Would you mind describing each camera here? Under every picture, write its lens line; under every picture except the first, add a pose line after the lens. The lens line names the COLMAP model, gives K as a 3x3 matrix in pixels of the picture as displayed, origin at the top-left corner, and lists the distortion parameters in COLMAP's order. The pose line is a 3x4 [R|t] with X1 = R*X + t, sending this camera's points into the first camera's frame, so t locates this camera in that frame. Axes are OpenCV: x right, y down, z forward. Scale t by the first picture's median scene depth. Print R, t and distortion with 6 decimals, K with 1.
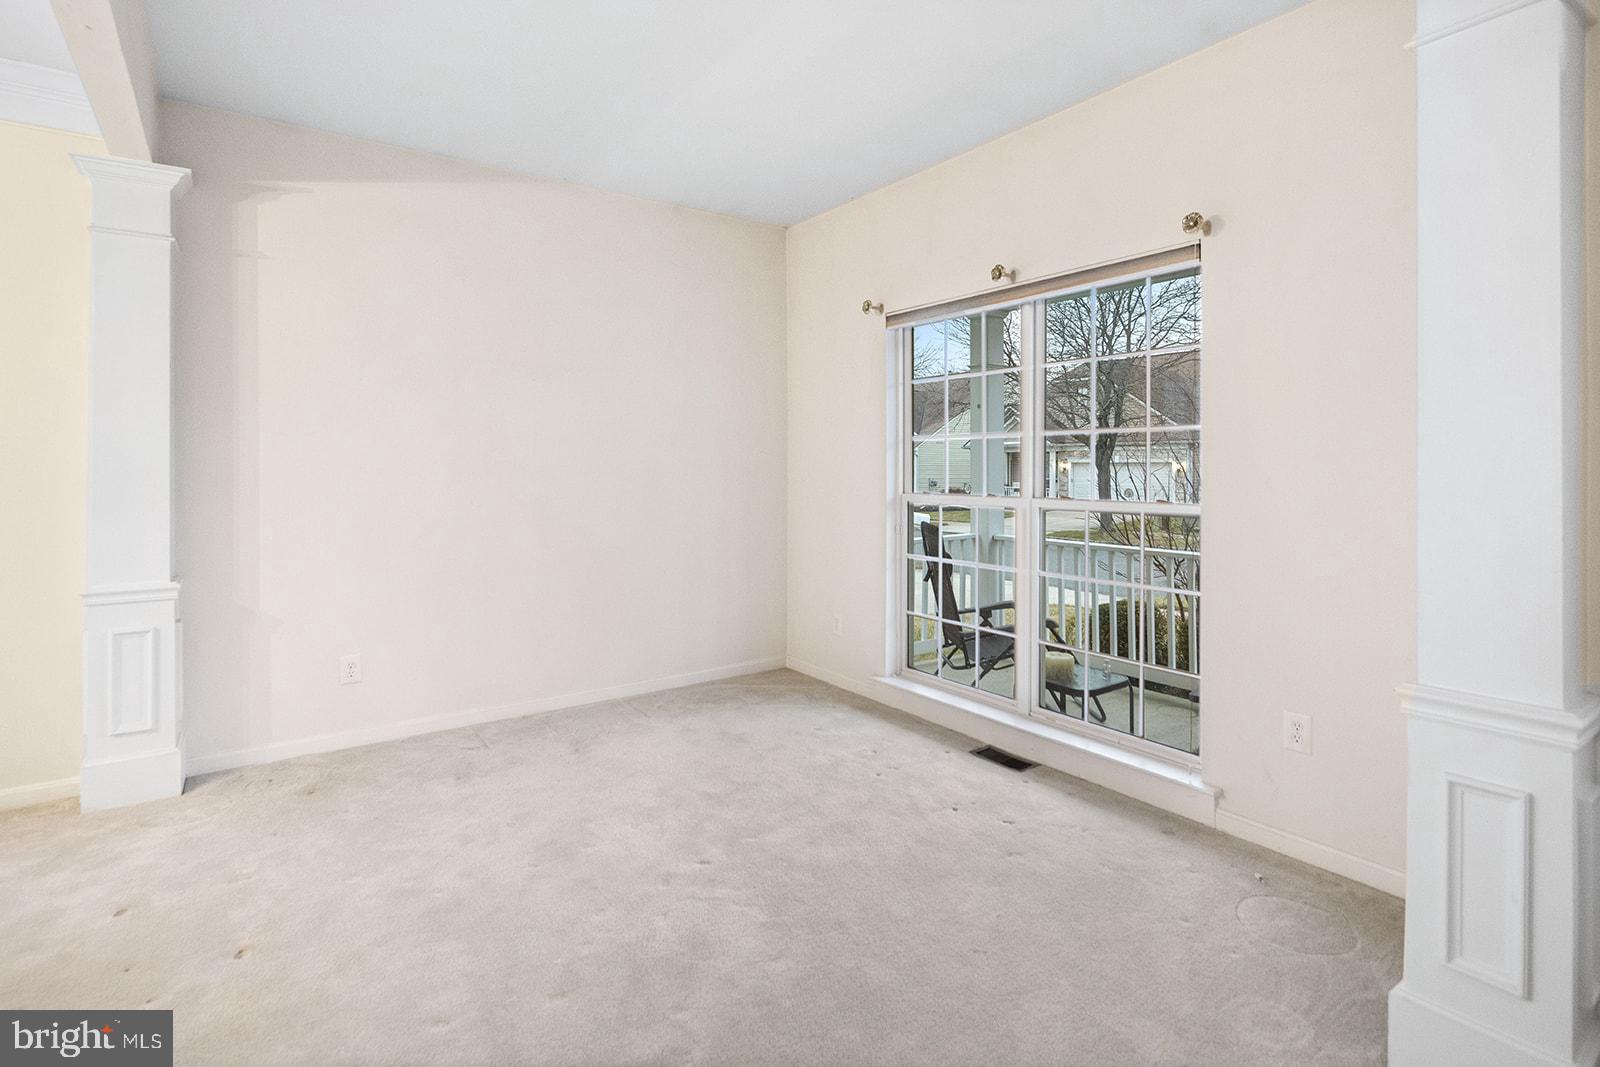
lens RADIAL K [[793.6, 0, 799.7], [0, 793.6, 470.3], [0, 0, 1]] dist [0.000125, -0.001388]
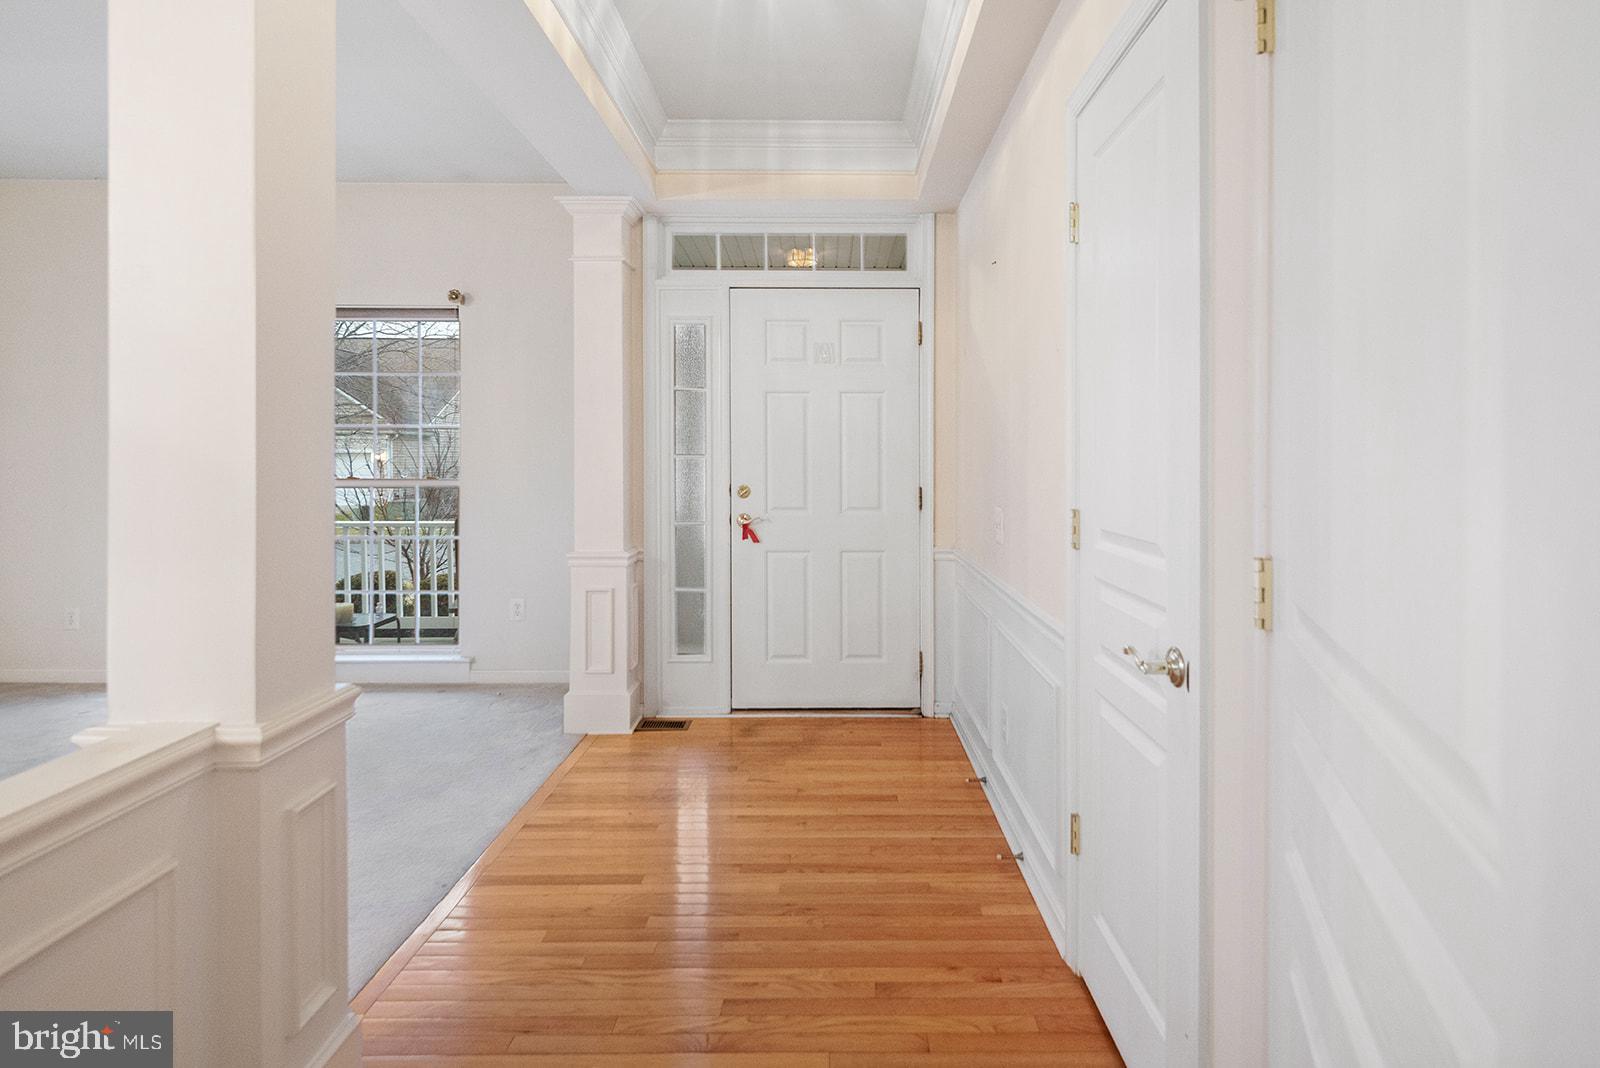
lens RADIAL K [[806.3, 0, 834.1], [0, 806.3, 472.7], [0, 0, 1]] dist [0.001048, -0.003125]
pose [[0.568338, -0.008692, 0.822749, -0.373476], [-0.002522, 0.999921, 0.012306, 0.010347], [-0.822791, -0.009069, 0.568271, -0.494945]]
